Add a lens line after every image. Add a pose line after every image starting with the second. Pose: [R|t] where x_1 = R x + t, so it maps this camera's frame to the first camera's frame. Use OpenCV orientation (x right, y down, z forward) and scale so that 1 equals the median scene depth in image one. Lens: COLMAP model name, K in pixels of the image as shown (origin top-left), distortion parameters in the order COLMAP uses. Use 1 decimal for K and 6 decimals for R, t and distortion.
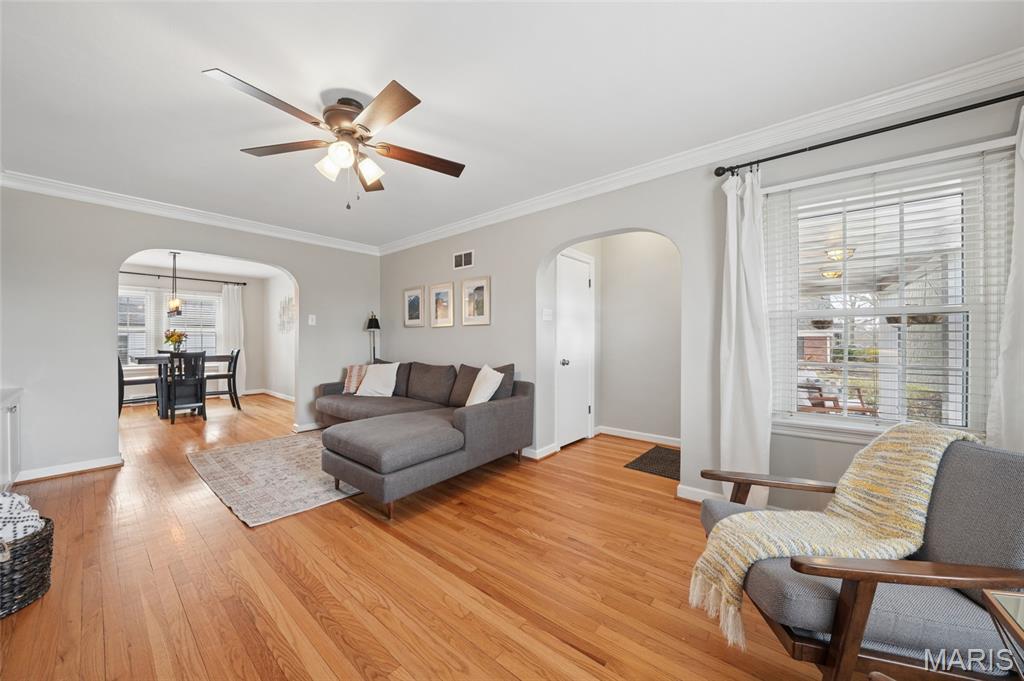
lens RADIAL K [[362.4, 0, 509.4], [0, 362.4, 344.9], [0, 0, 1]] dist [-0.023544, 0.001827]
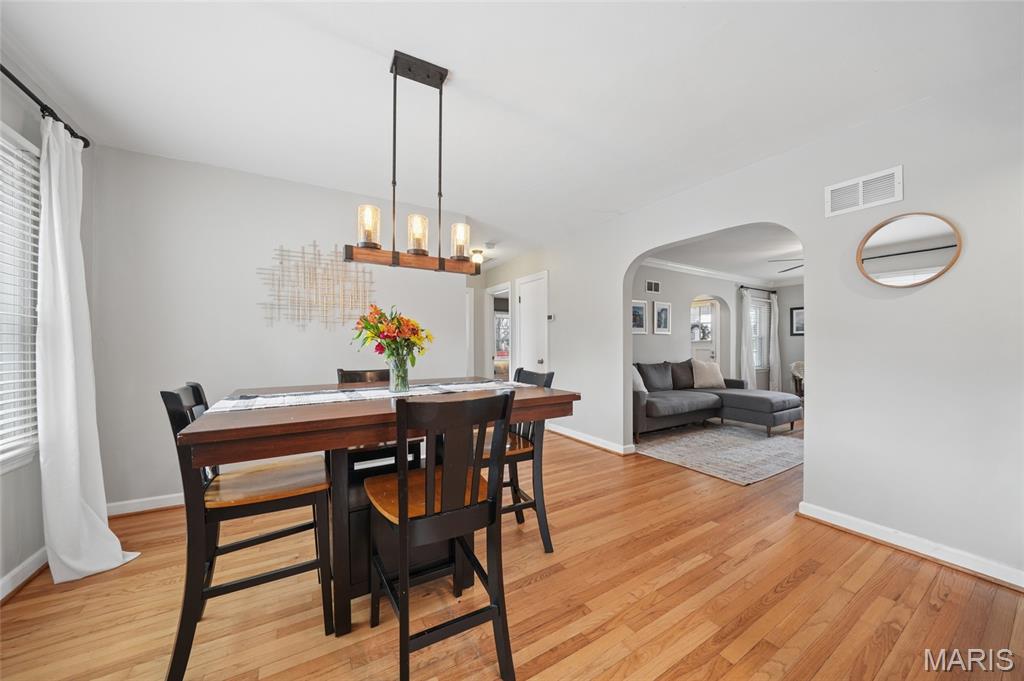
lens RADIAL K [[362.4, 0, 509.2], [0, 362.4, 345.4], [0, 0, 1]] dist [-0.023544, 0.001827]
pose [[0.311625, -0.002800, 0.950201, -2.228013], [0.015107, 0.999884, -0.002008, -0.021505], [-0.950085, 0.014981, 0.311632, 1.514211]]
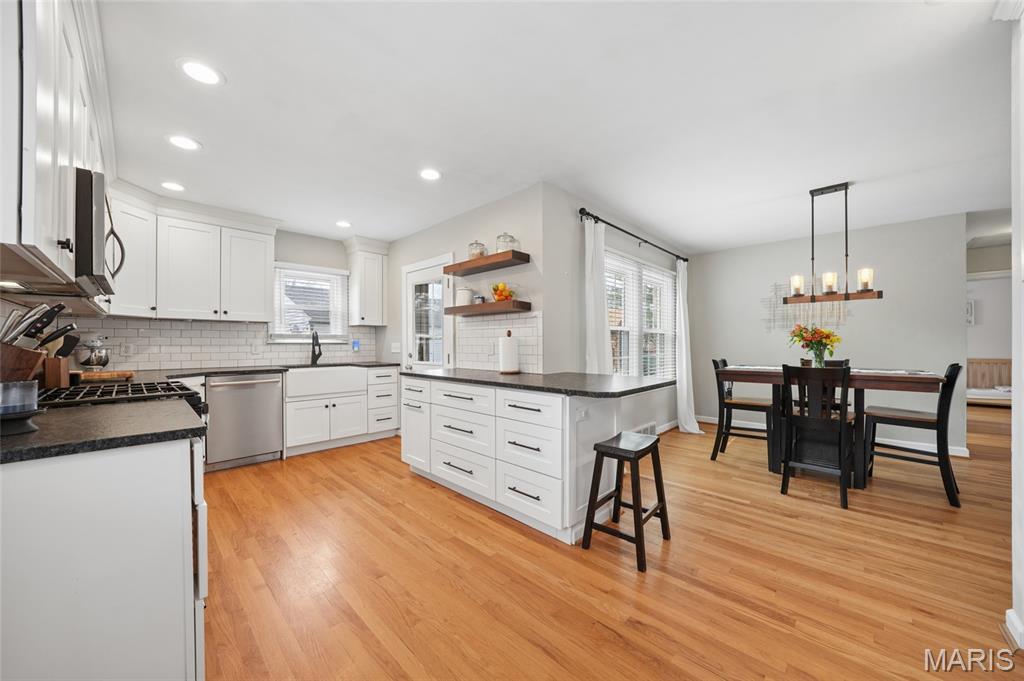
lens RADIAL K [[362.4, 0, 507.3], [0, 362.4, 344.7], [0, 0, 1]] dist [-0.023544, 0.001827]
pose [[0.998030, -0.003755, -0.062633, -2.598854], [0.003050, 0.999931, -0.011352, -0.014511], [0.062672, 0.011139, 0.997972, 0.729067]]
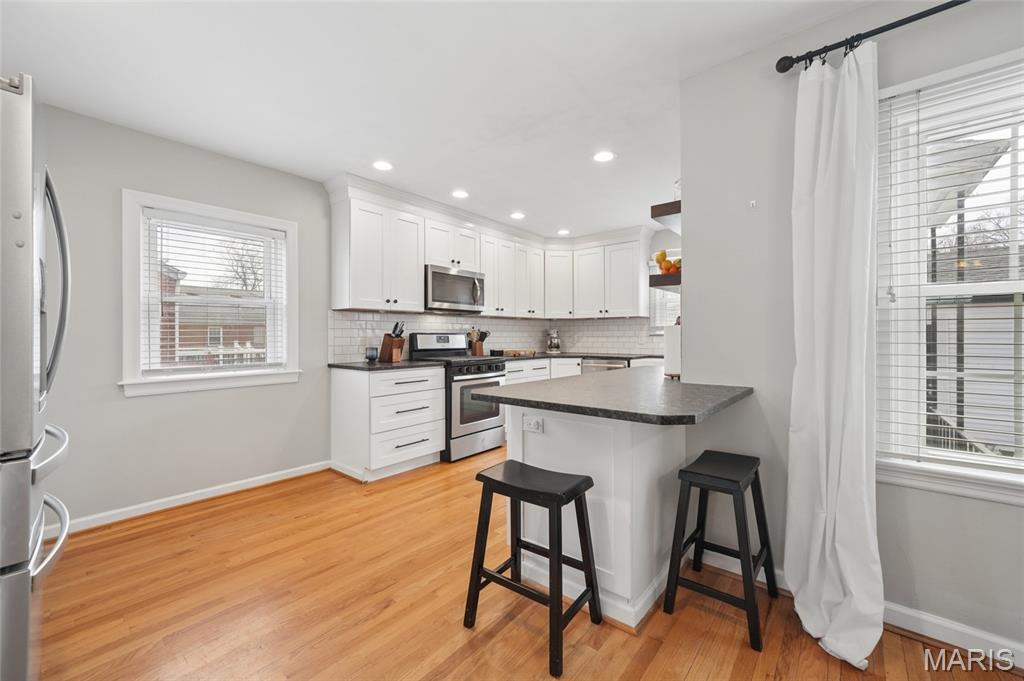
lens RADIAL K [[411.3, 0, 514.0], [0, 411.3, 336.3], [0, 0, 1]] dist [-0.004503, 0.000949]
pose [[0.019919, -0.002791, -0.999798, -1.822313], [-0.011124, 0.999934, -0.003013, -0.020556], [0.999740, 0.011182, 0.019887, 1.435278]]
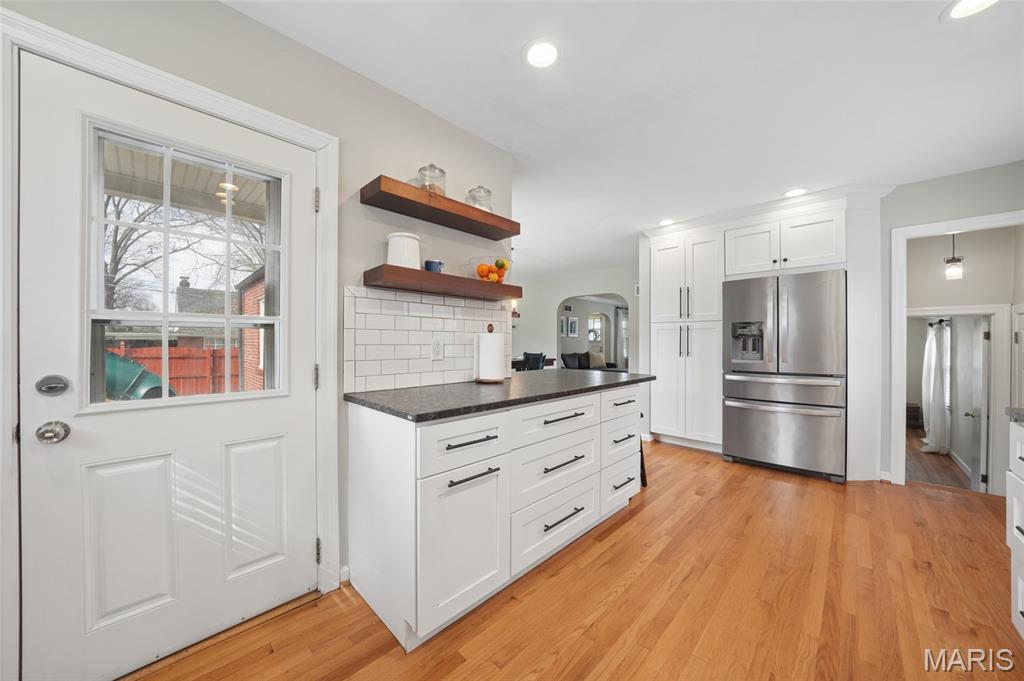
lens RADIAL K [[362.4, 0, 511.1], [0, 362.4, 341.4], [0, 0, 1]] dist [-0.023544, 0.001827]
pose [[0.058926, 0.001129, 0.998262, -3.438266], [0.012439, 0.999921, -0.001865, -0.029194], [-0.998185, 0.012527, 0.058907, 1.701824]]
